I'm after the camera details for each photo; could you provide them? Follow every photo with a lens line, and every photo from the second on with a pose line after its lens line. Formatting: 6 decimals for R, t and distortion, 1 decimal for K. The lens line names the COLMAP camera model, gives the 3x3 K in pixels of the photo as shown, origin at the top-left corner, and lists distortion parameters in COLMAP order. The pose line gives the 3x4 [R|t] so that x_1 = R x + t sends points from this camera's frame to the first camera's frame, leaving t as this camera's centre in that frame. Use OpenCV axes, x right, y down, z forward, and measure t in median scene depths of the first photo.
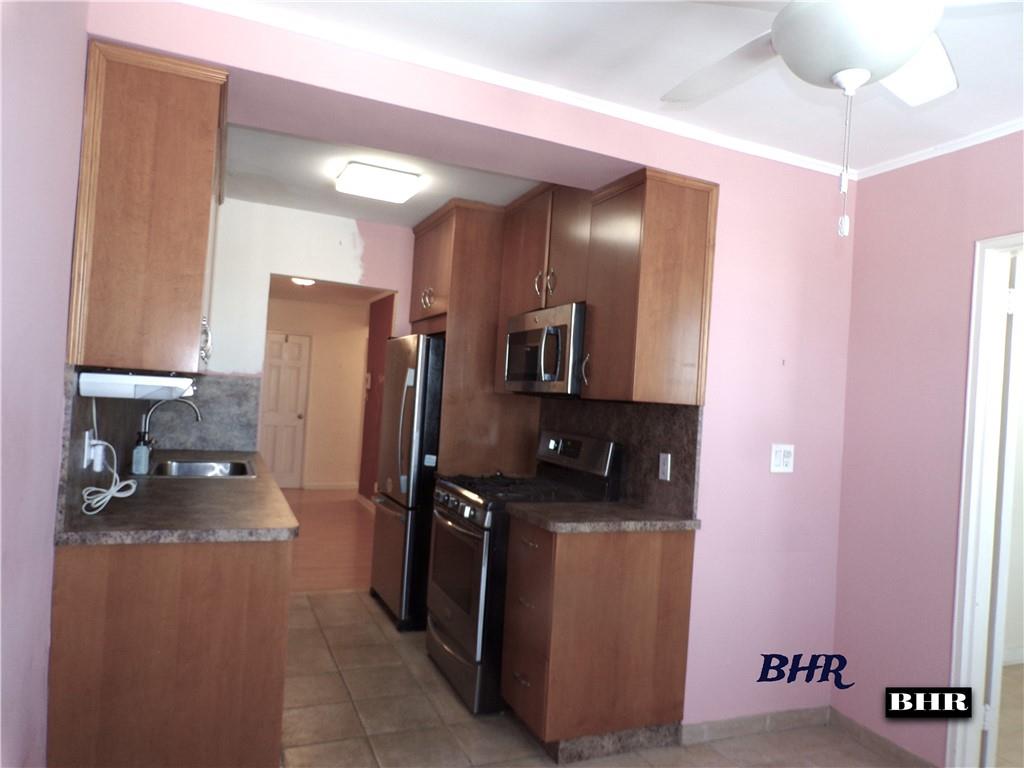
lens RADIAL K [[695.5, 0, 511.3], [0, 695.5, 384.0], [0, 0, 1]] dist [-0.014005, 0.011353]
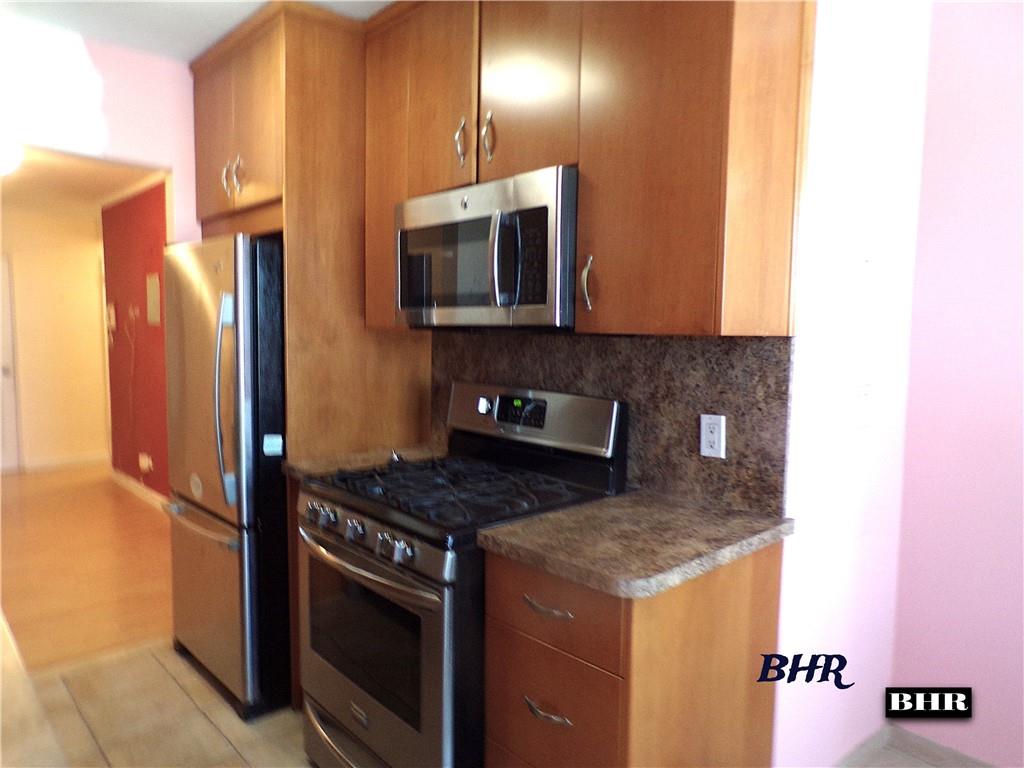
lens RADIAL K [[695.5, 0, 516.1], [0, 695.5, 385.8], [0, 0, 1]] dist [-0.014005, 0.011353]
pose [[0.940054, -0.079931, 0.331525, -0.140855], [0.041460, 0.991720, 0.121543, -0.008561], [-0.338495, -0.100513, 0.935584, 0.448340]]
